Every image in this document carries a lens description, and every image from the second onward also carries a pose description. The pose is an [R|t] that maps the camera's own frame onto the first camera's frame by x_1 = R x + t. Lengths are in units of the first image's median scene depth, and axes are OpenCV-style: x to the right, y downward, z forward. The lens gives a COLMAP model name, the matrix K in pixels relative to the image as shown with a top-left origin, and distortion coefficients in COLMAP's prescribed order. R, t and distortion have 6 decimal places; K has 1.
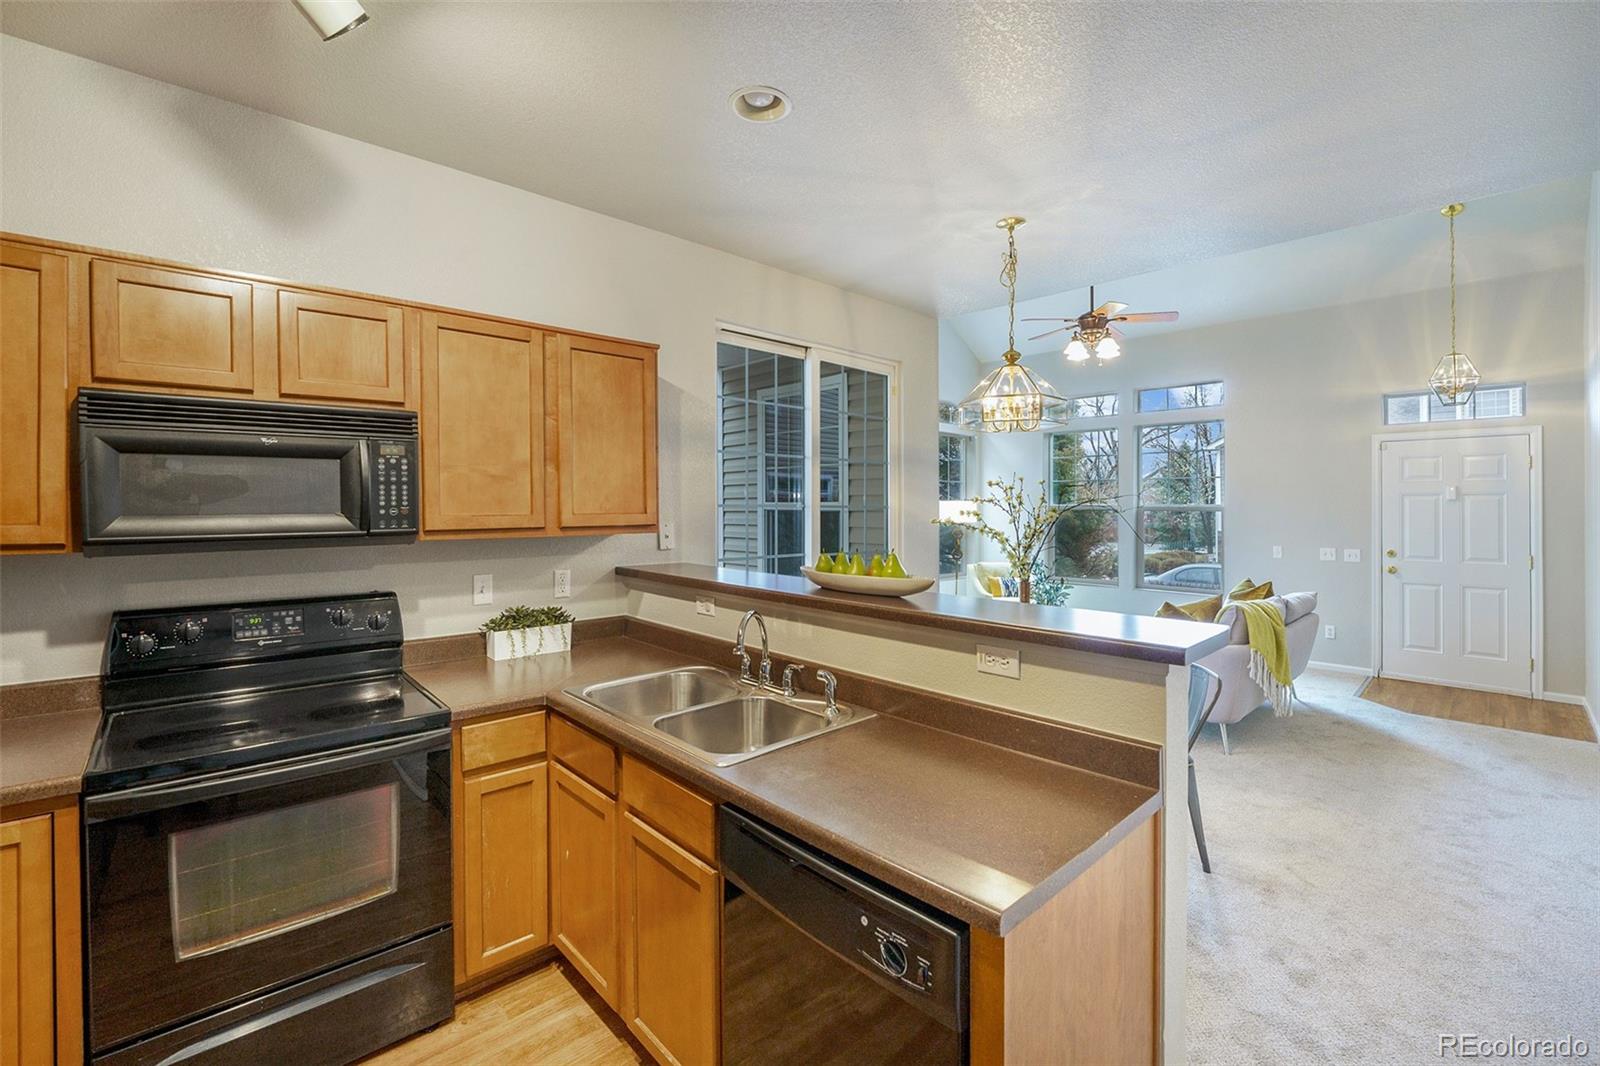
lens RADIAL K [[679.4, 0, 778.9], [0, 679.4, 506.2], [0, 0, 1]] dist [-0.028849, 0.000994]
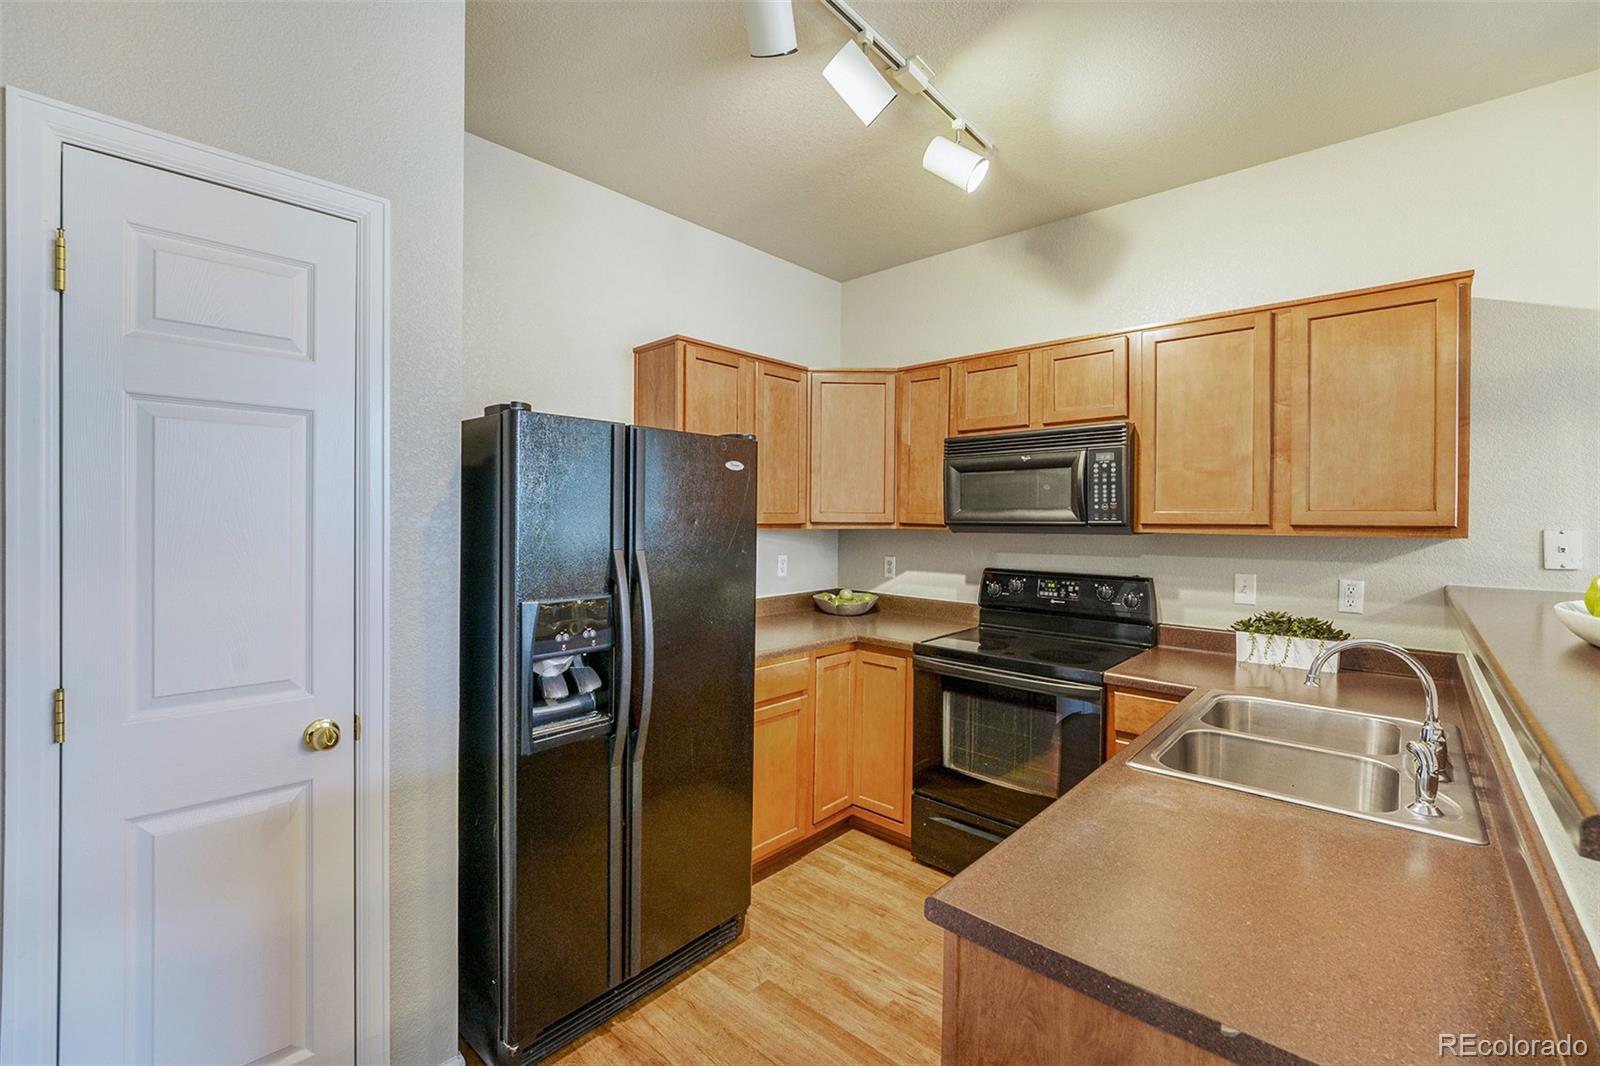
lens RADIAL K [[679.4, 0, 810.1], [0, 679.4, 527.6], [0, 0, 1]] dist [-0.028849, 0.000994]
pose [[0.098683, 0.016005, -0.994990, 0.588664], [-0.009943, 0.999837, 0.015097, 0.032213], [0.995069, 0.008403, 0.098826, 0.343642]]
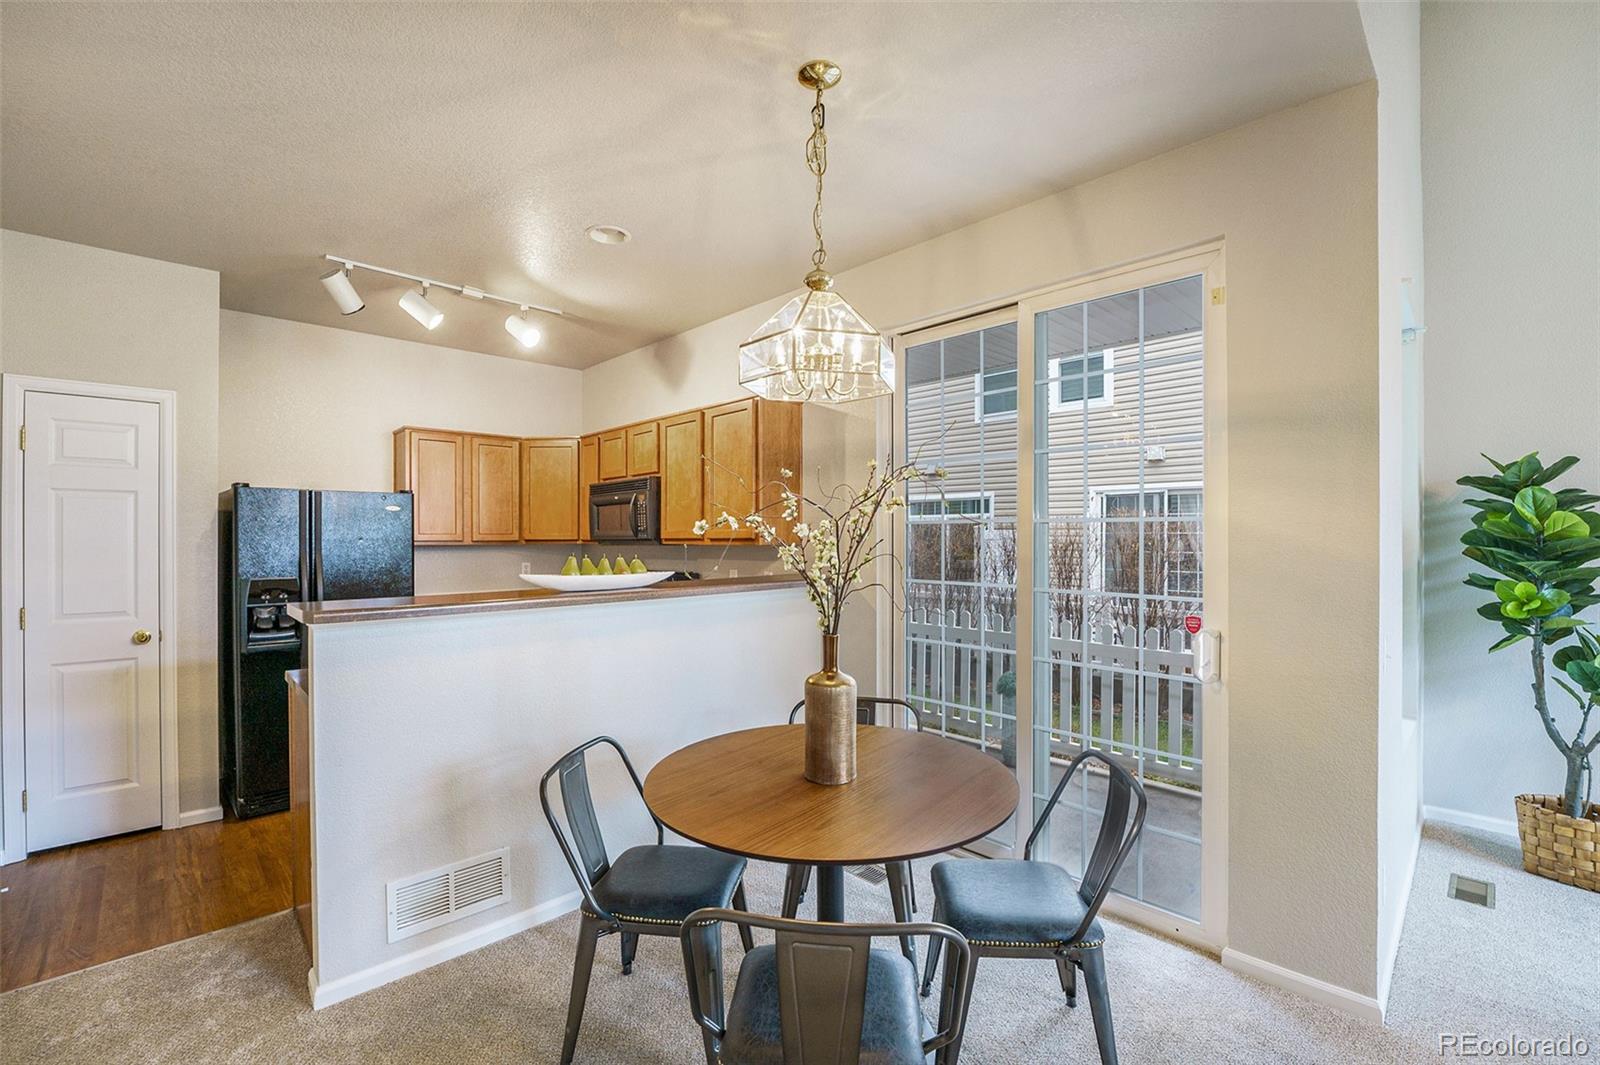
lens RADIAL K [[679.4, 0, 793.9], [0, 679.4, 535.4], [0, 0, 1]] dist [-0.028849, 0.000994]
pose [[0.017174, 0.007479, -0.999825, 1.407599], [-0.002581, 0.999969, 0.007436, 0.013282], [0.999849, 0.002453, 0.017193, 1.397147]]
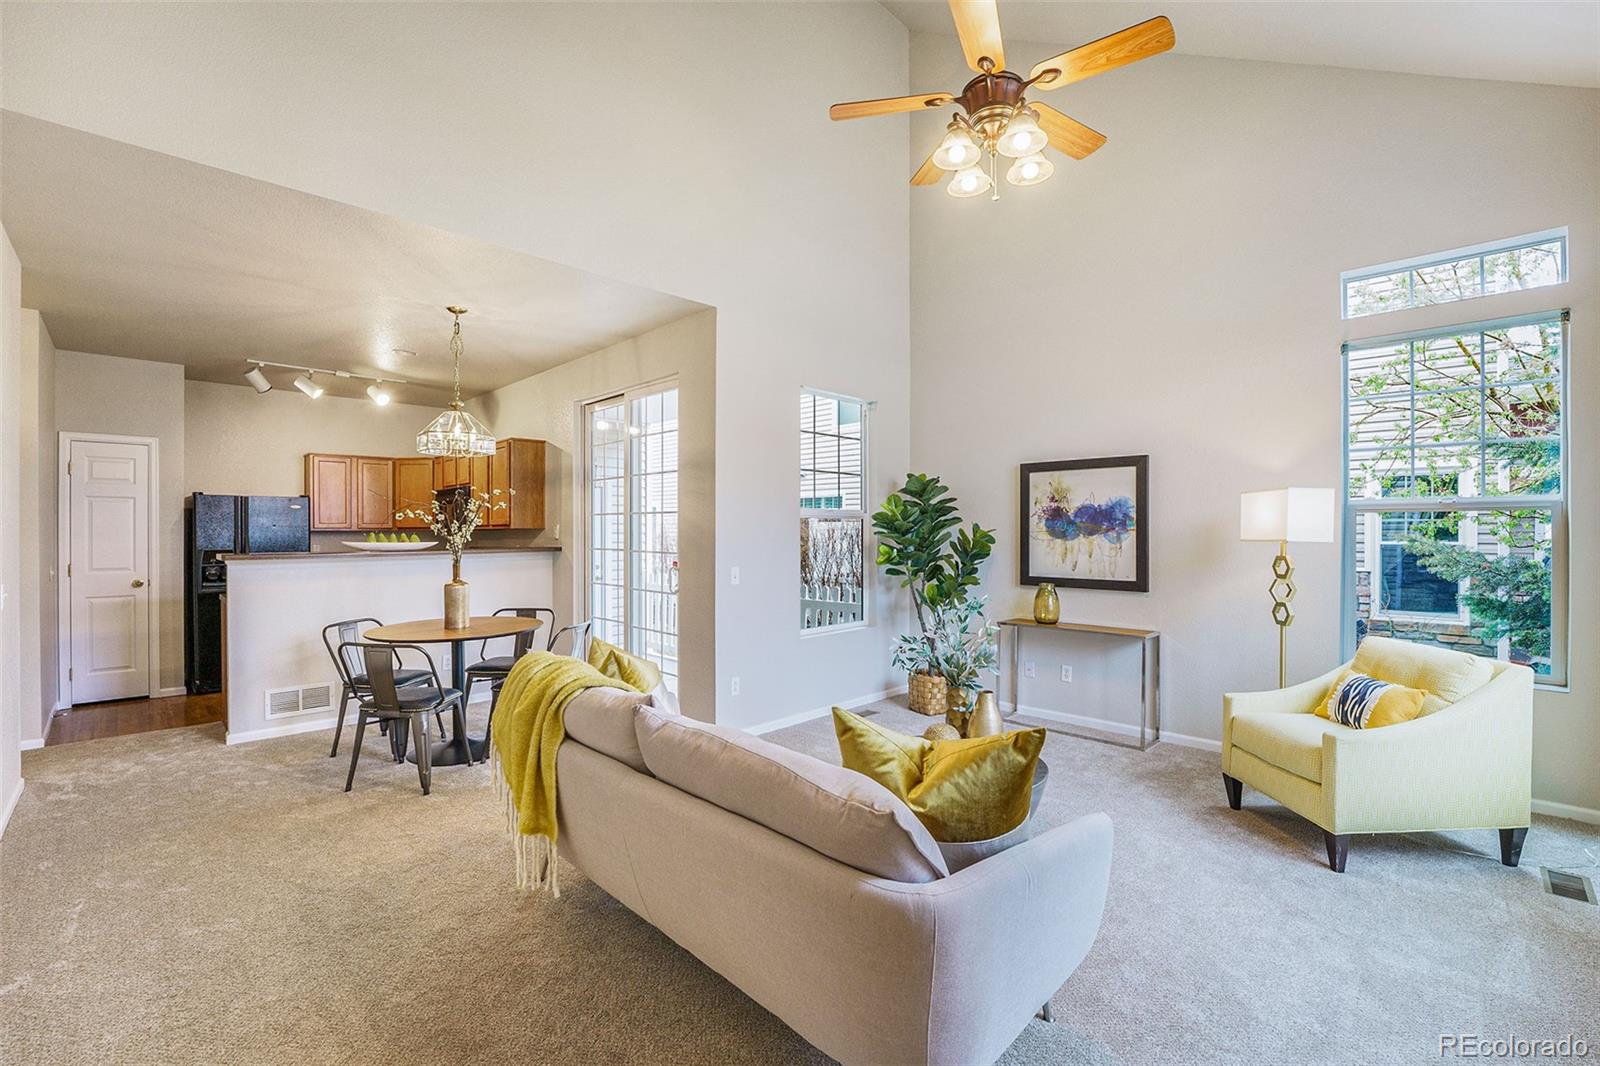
lens RADIAL K [[679.4, 0, 794.6], [0, 679.4, 529.5], [0, 0, 1]] dist [-0.028849, 0.000994]
pose [[0.042952, 0.005927, -0.999060, 2.565494], [-0.000285, 0.999982, 0.005920, 0.036991], [0.999077, 0.000030, 0.042953, 2.387326]]
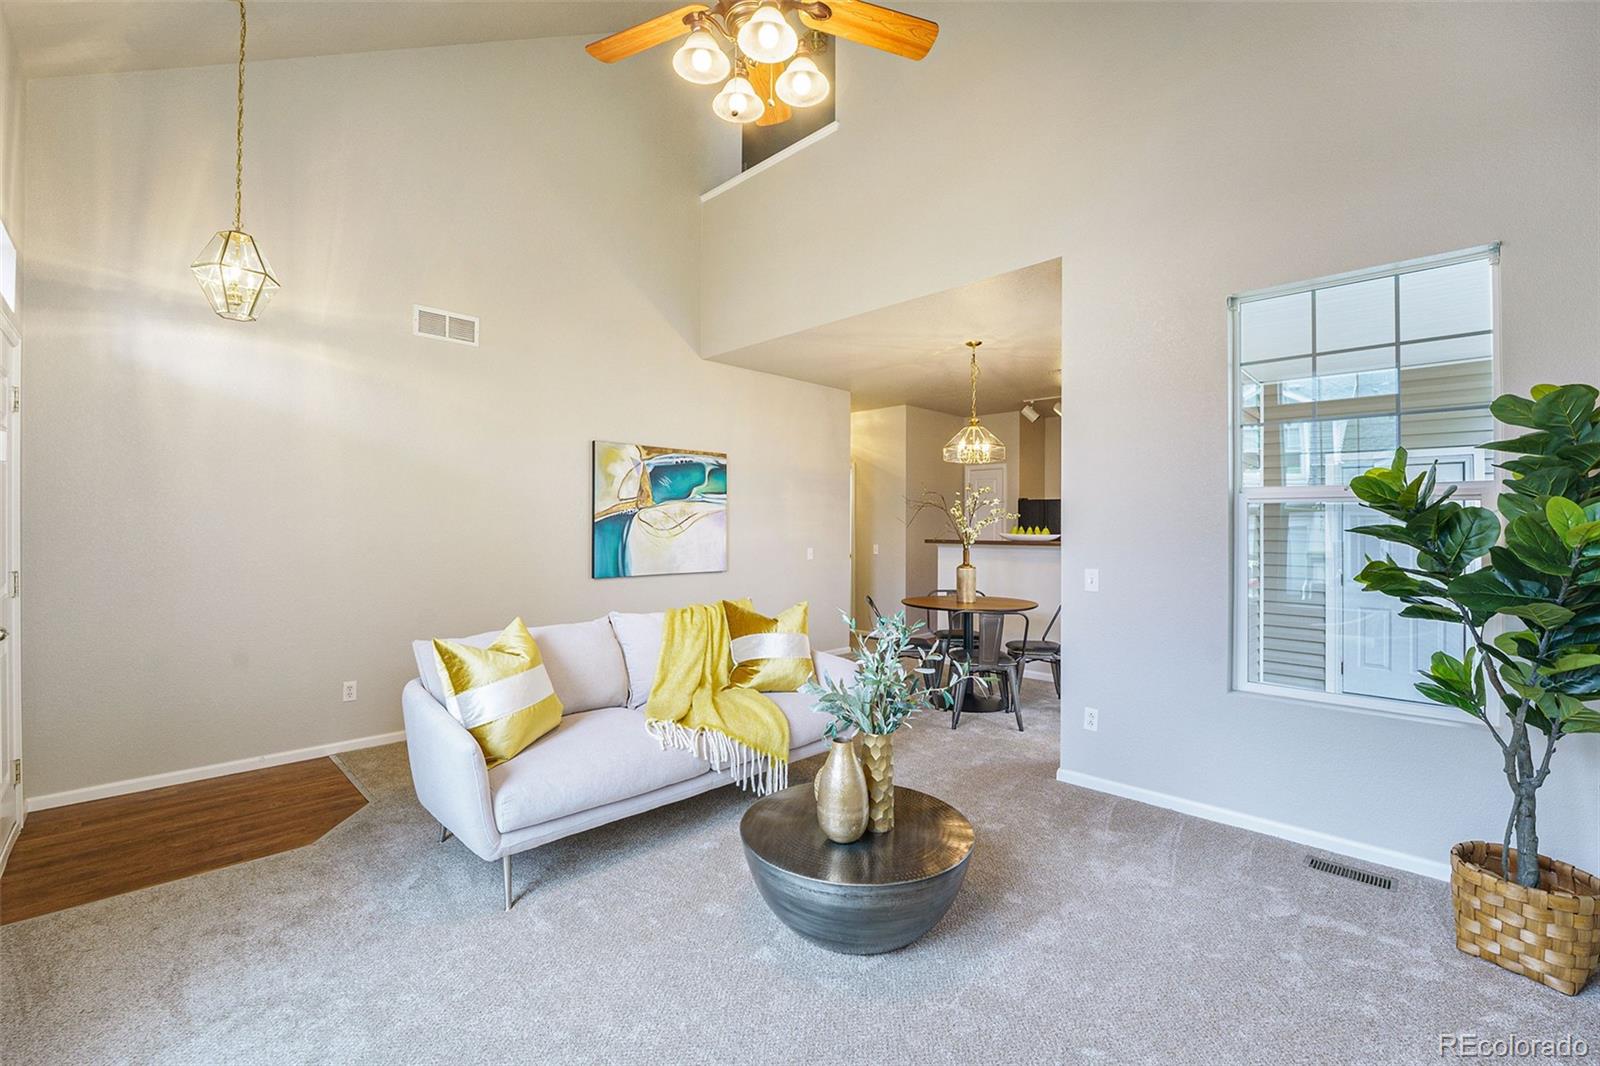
lens RADIAL K [[679.4, 0, 796.5], [0, 679.4, 527.7], [0, 0, 1]] dist [-0.028849, 0.000994]
pose [[-0.999271, 0.001990, -0.038117, 1.222846], [0.001863, 0.999993, 0.003380, 0.057824], [0.038124, 0.003306, -0.999268, 3.950432]]
